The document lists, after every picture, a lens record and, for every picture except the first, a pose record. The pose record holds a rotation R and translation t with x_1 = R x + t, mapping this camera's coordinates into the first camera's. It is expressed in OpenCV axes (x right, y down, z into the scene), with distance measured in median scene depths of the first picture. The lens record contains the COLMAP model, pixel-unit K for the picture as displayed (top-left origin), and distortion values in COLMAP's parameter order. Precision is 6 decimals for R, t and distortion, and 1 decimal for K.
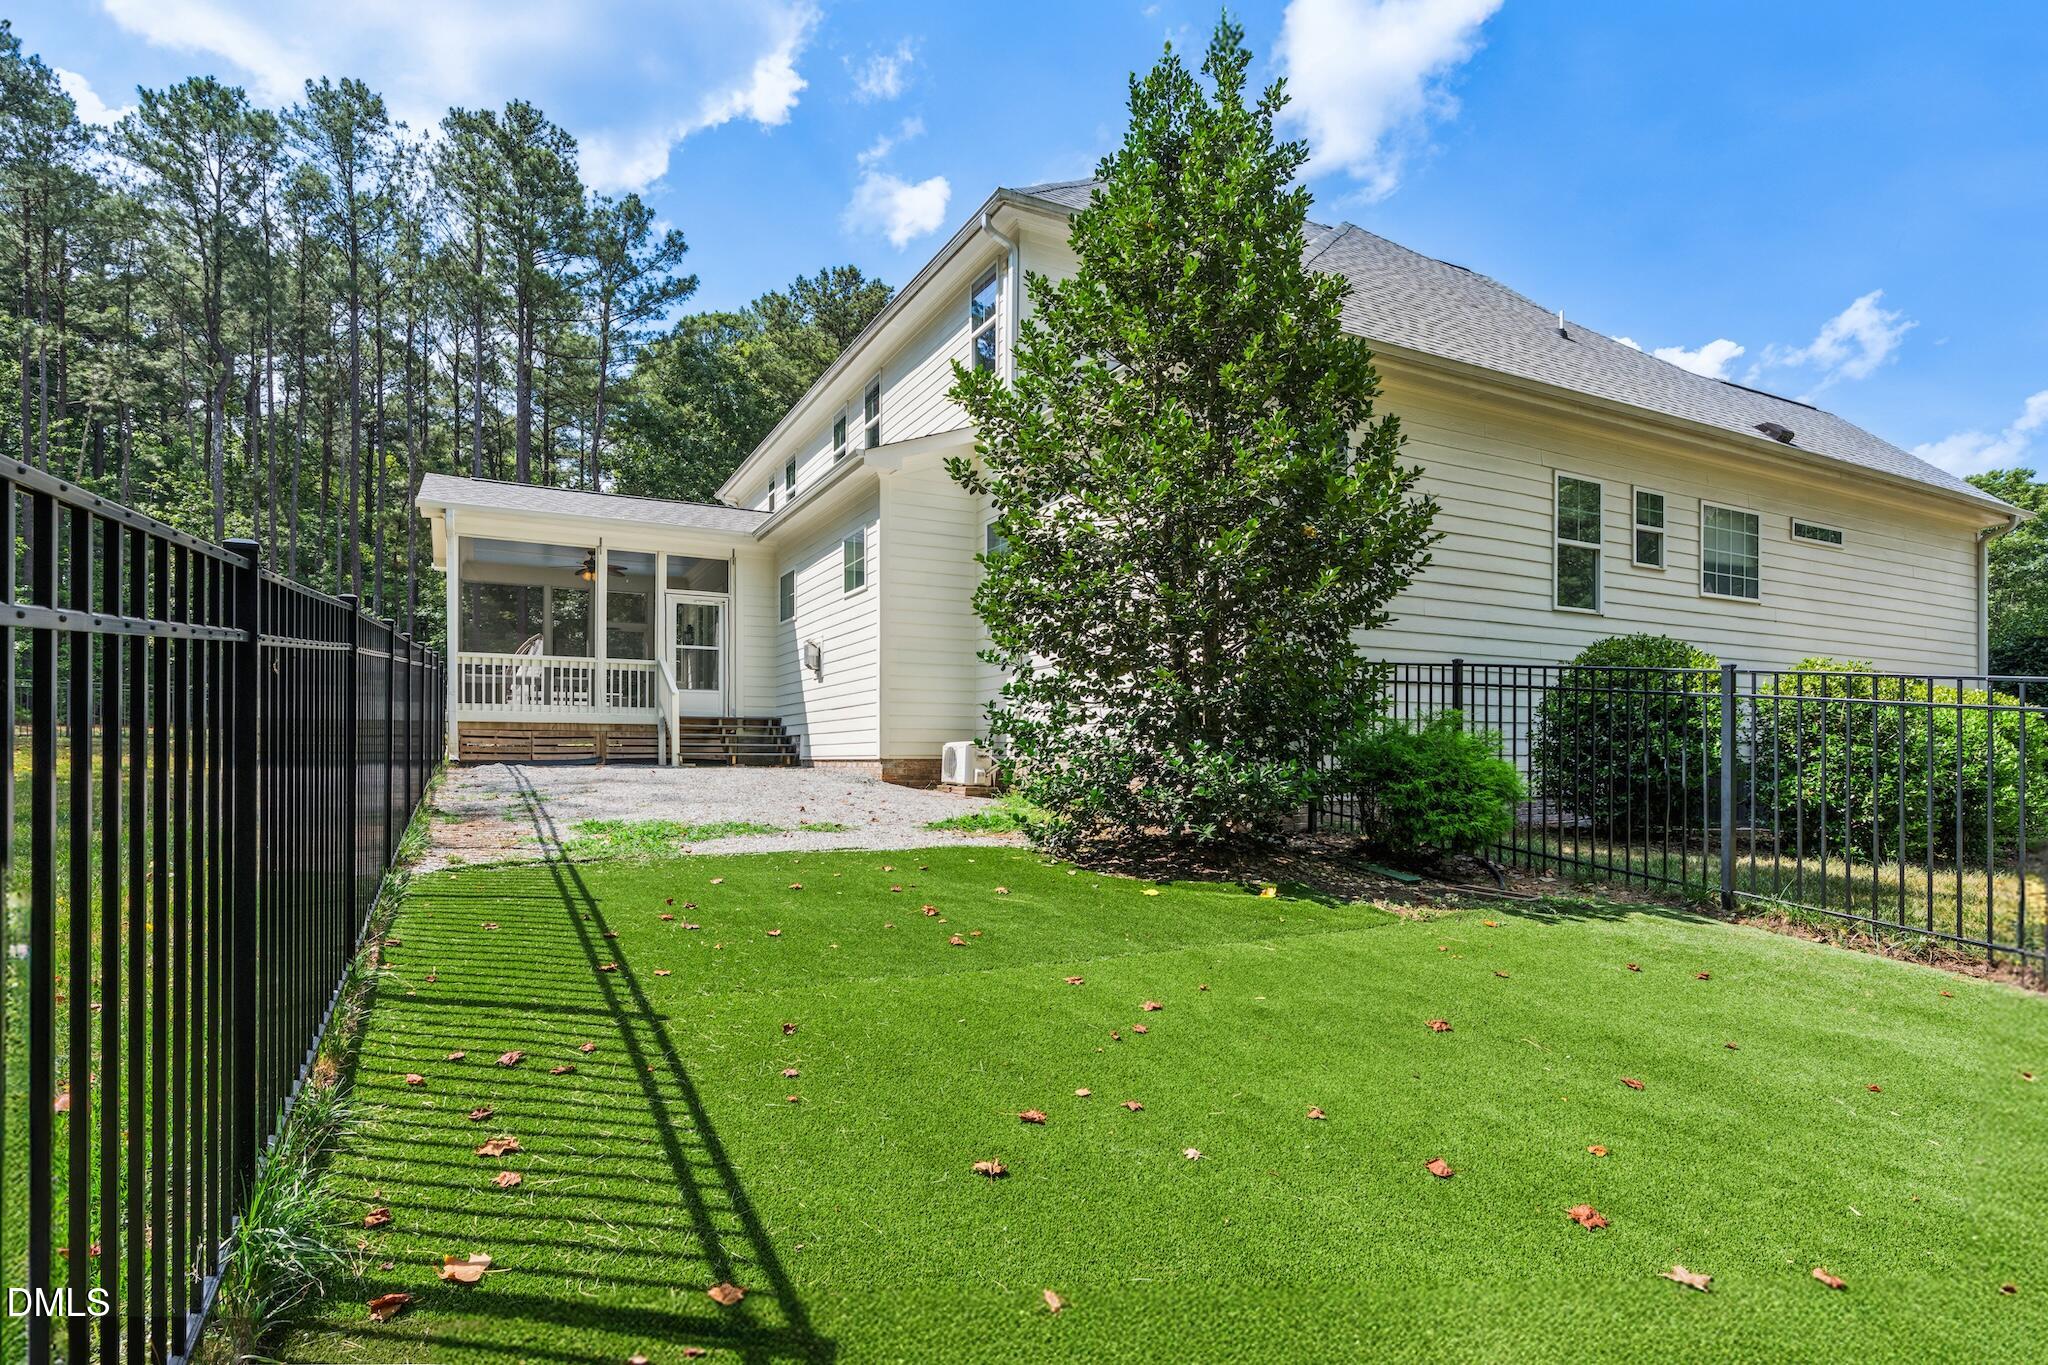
lens RADIAL K [[1046.1, 0, 1006.0], [0, 1046.1, 752.9], [0, 0, 1]] dist [-0.007309, 0.002140]
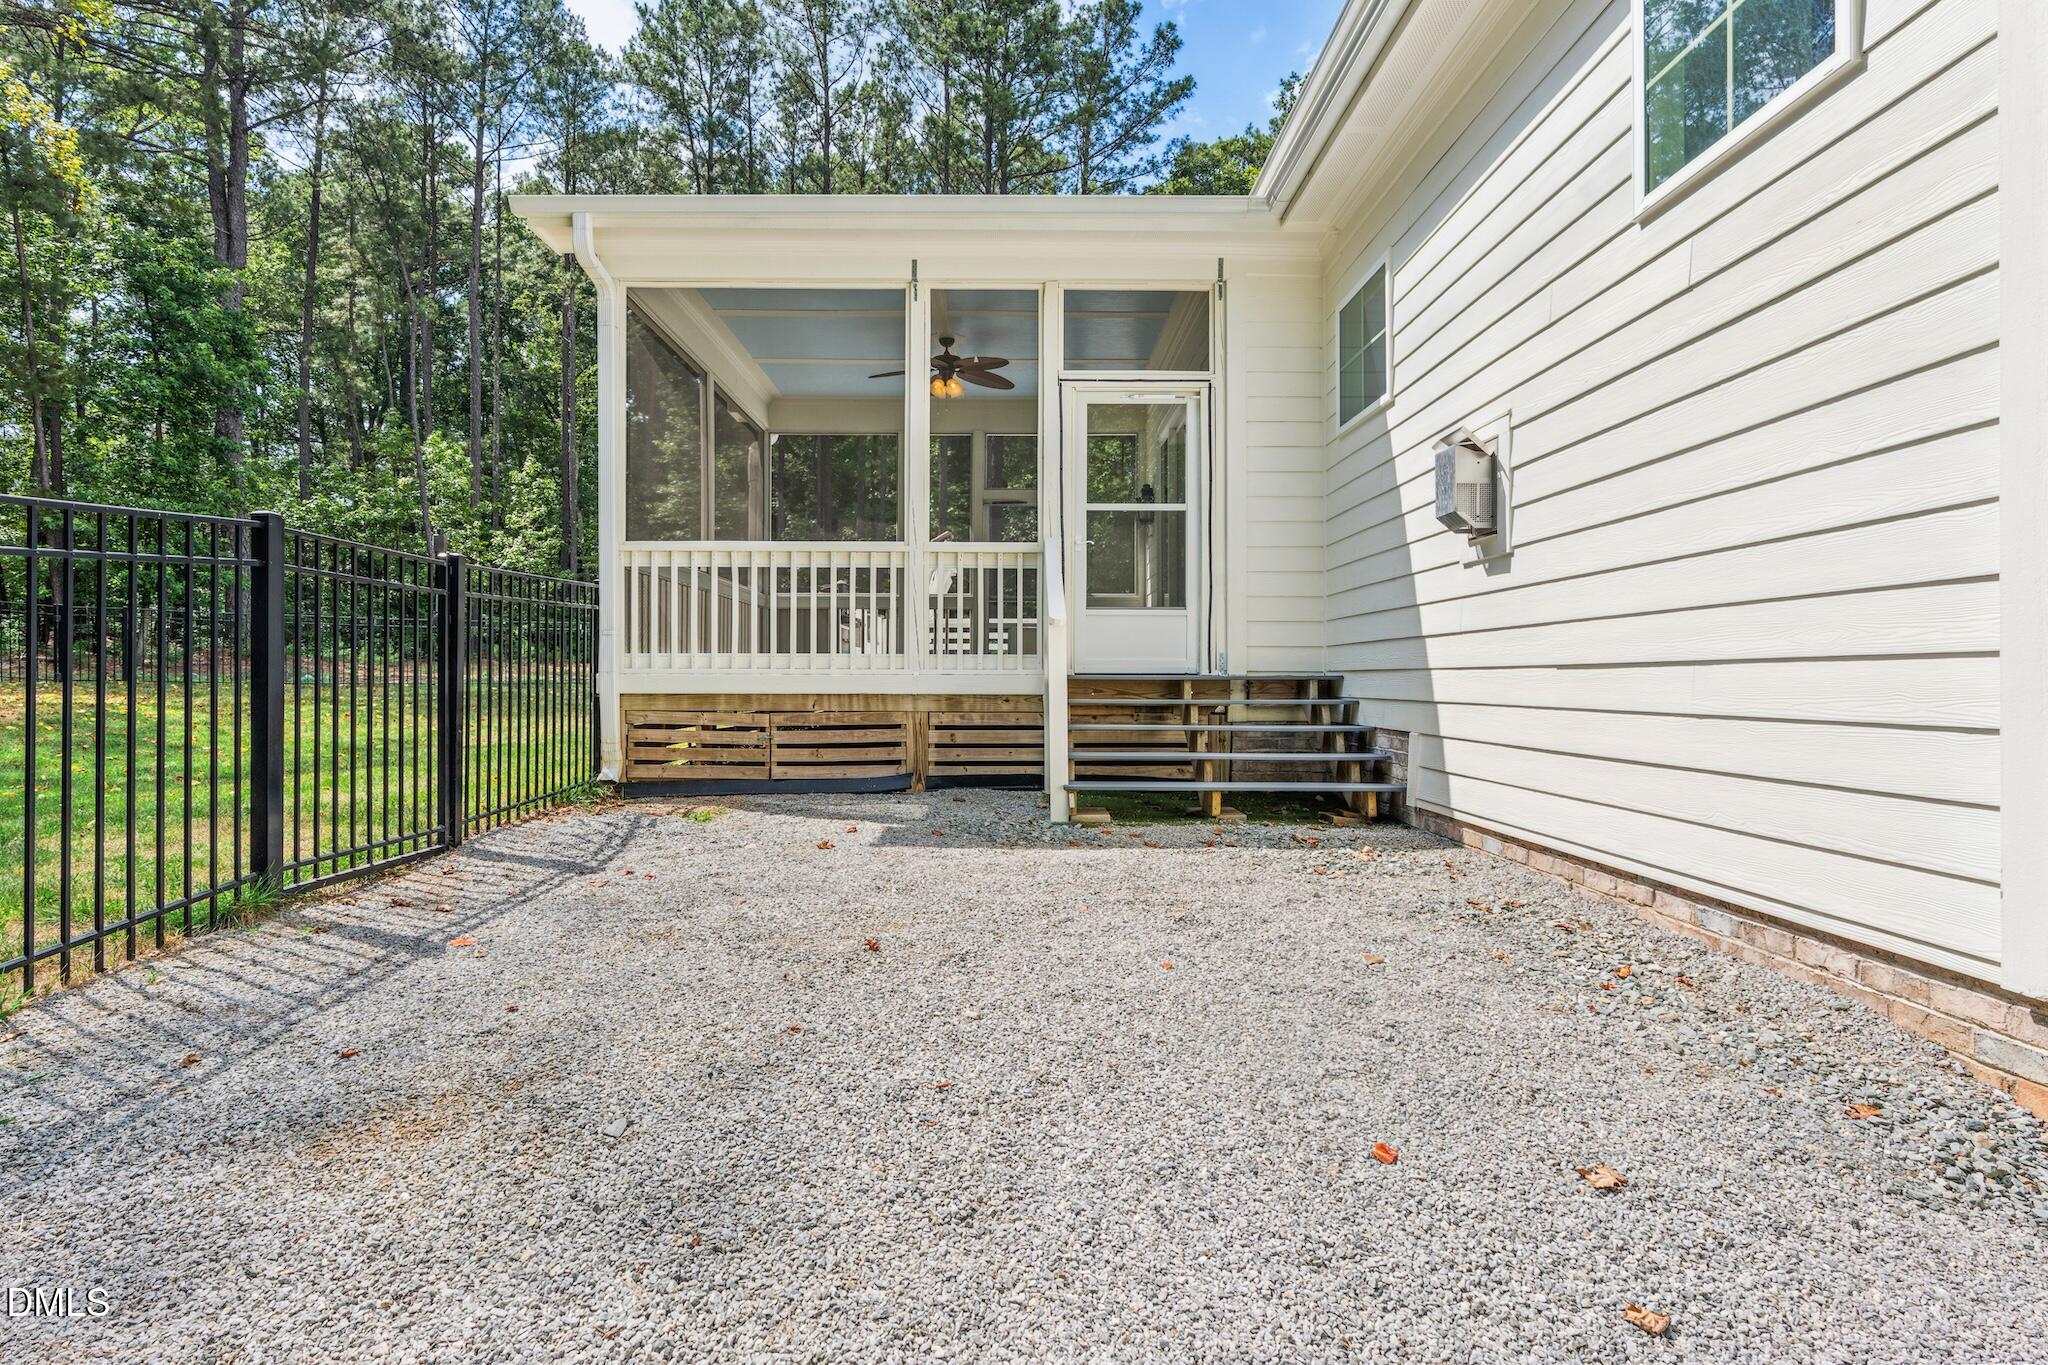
lens RADIAL K [[1046.1, 0, 1023.5], [0, 1046.1, 676.6], [0, 0, 1]] dist [-0.007309, 0.002140]
pose [[0.893231, -0.000177, -0.449597, -0.151437], [0.003731, 0.999968, 0.007018, -0.037535], [0.449582, -0.007946, 0.893204, 0.622673]]
